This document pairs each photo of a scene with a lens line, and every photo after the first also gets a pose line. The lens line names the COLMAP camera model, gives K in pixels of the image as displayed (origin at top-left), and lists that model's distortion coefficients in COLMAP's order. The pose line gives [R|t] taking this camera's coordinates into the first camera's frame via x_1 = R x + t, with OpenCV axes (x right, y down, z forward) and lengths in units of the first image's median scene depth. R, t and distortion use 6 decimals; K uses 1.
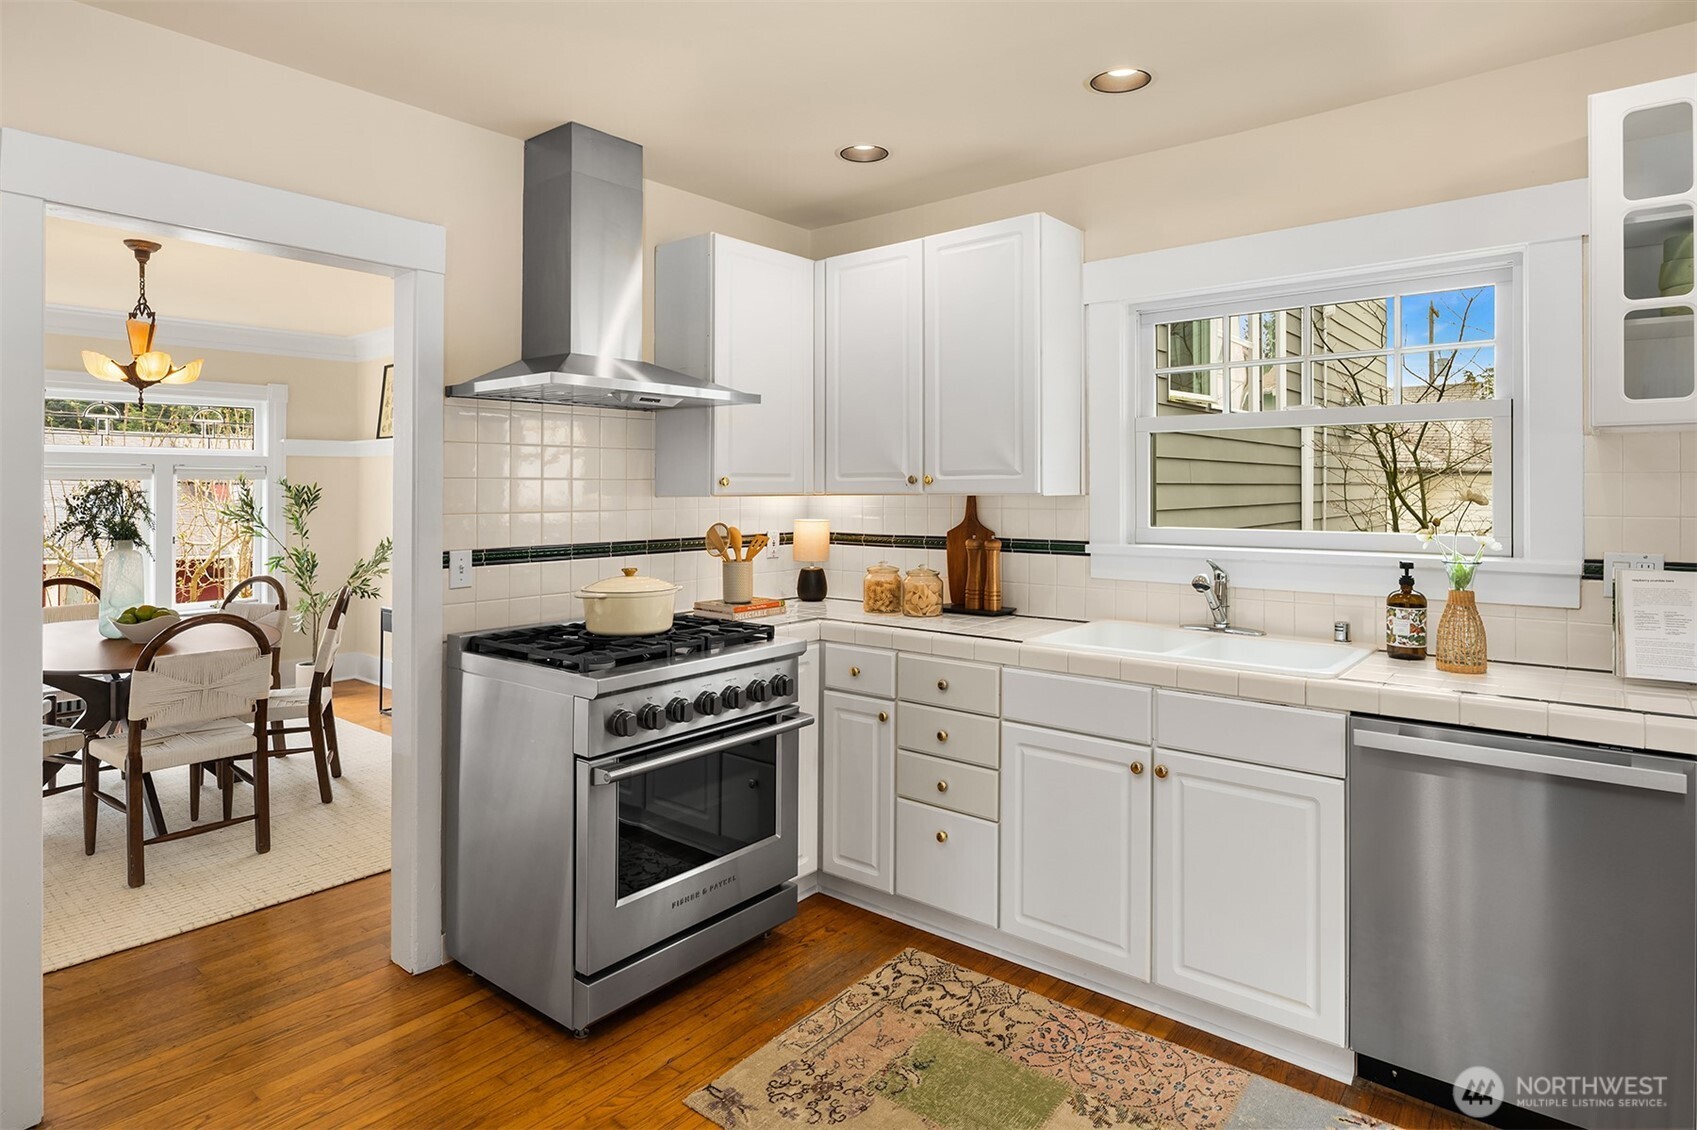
lens RADIAL K [[924.6, 0, 855.4], [0, 924.6, 502.4], [0, 0, 1]] dist [-0.002370, -0.006357]
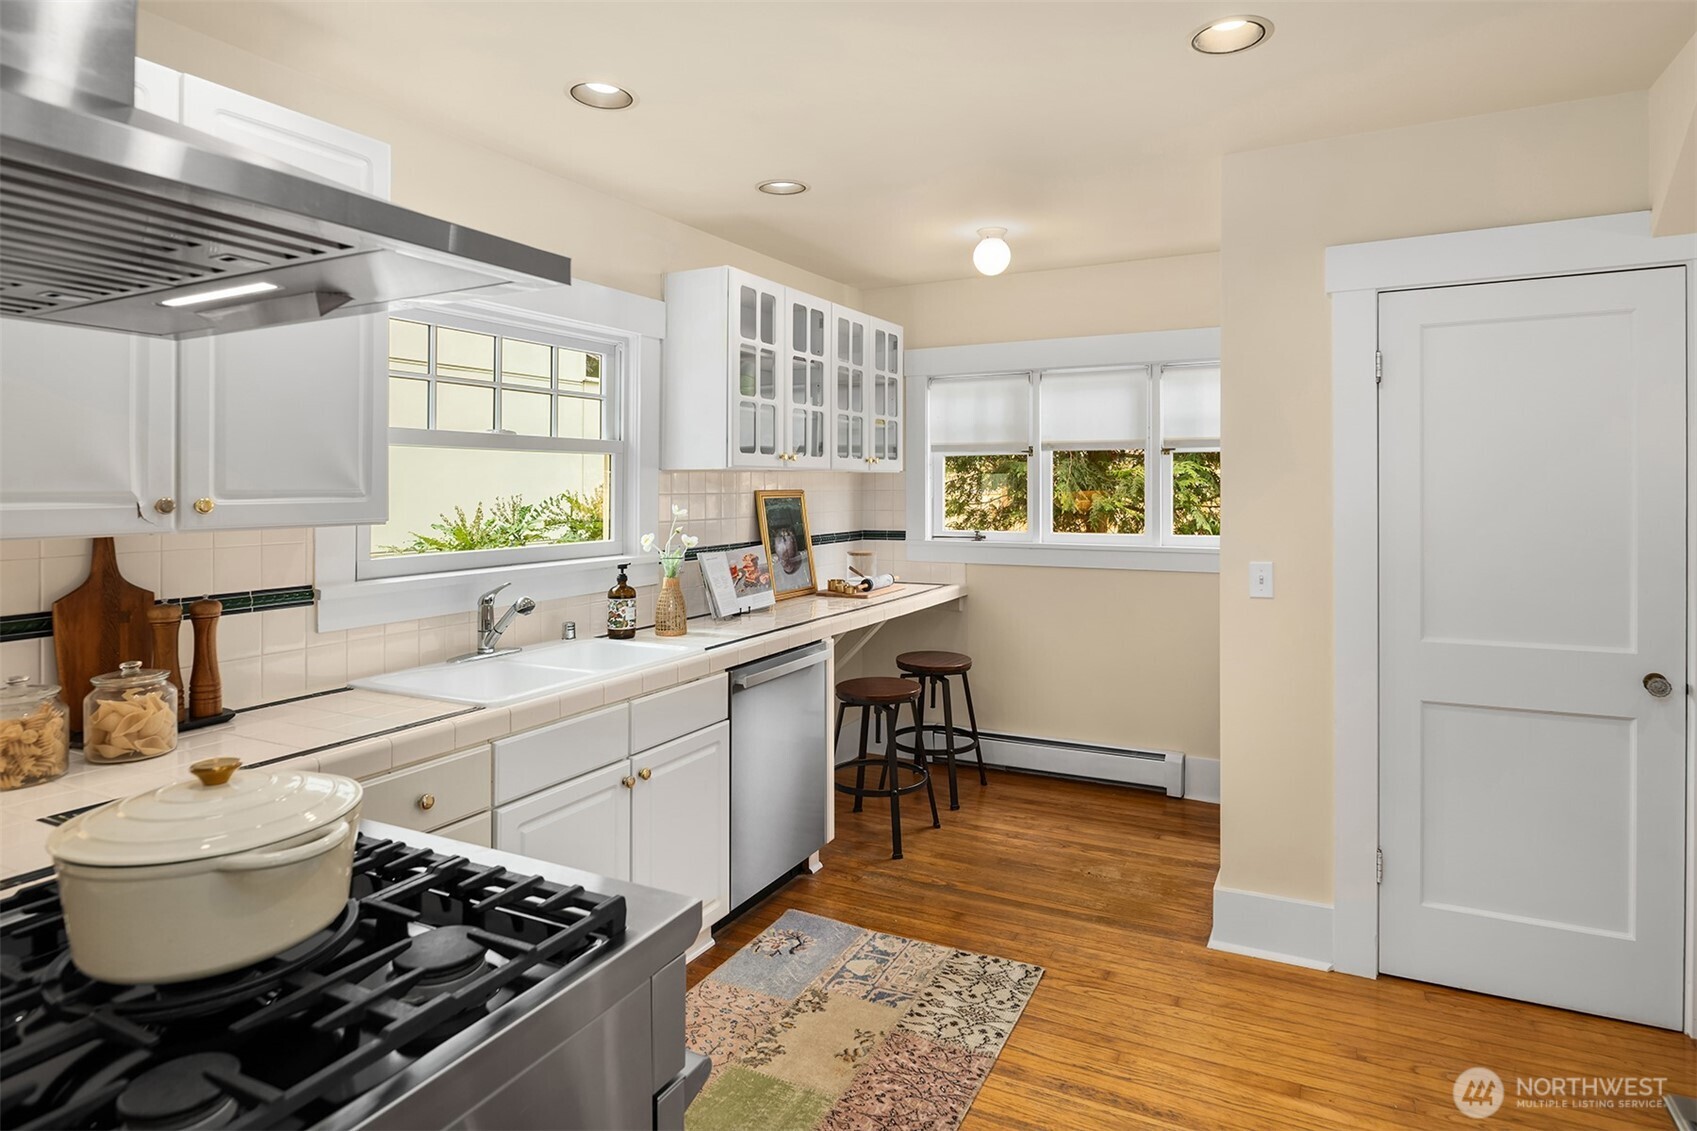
lens RADIAL K [[924.6, 0, 878.1], [0, 924.6, 517.3], [0, 0, 1]] dist [-0.002370, -0.006357]
pose [[-0.223704, -0.029879, 0.974199, -0.726603], [0.020242, 0.999172, 0.035293, -0.037974], [-0.974447, 0.027615, -0.222914, 0.914679]]
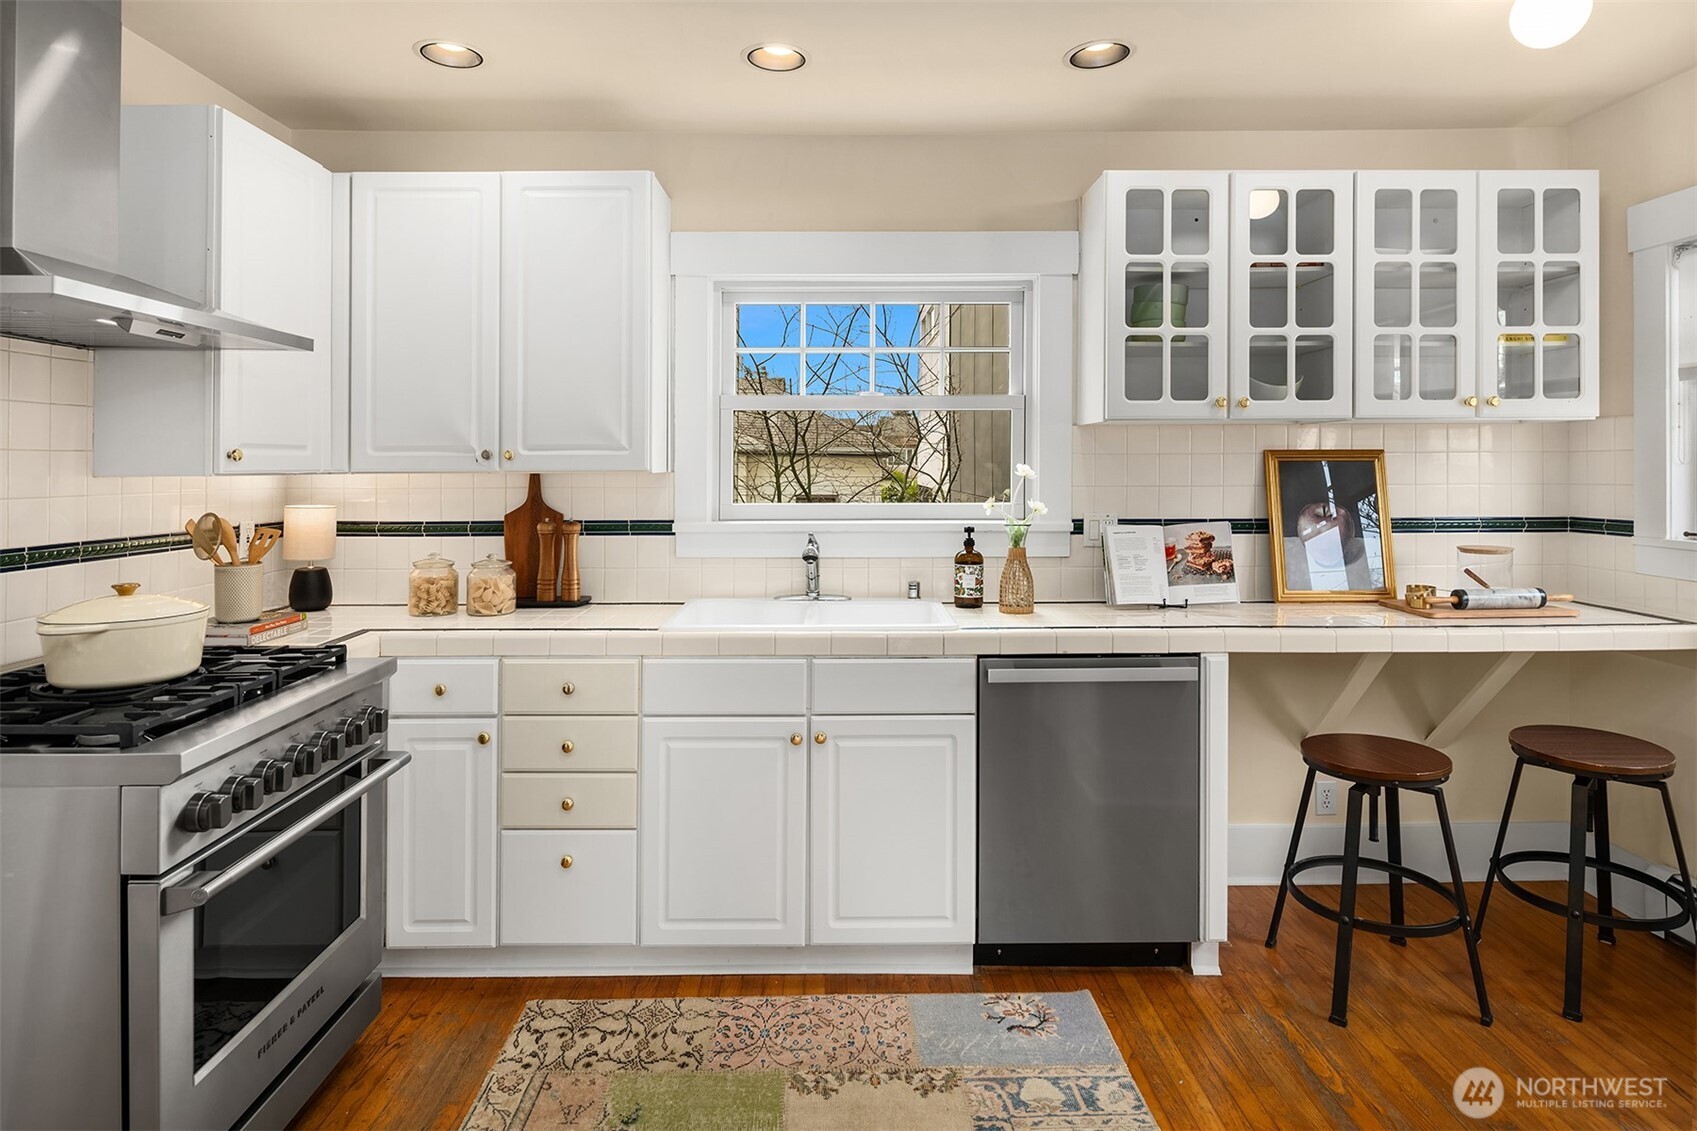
lens RADIAL K [[924.6, 0, 839.0], [0, 924.6, 489.7], [0, 0, 1]] dist [-0.002370, -0.006357]
pose [[0.769770, -0.012992, 0.638189, -0.293386], [0.009840, 0.999916, 0.008488, 0.004089], [-0.638245, -0.000254, 0.769833, 0.176975]]
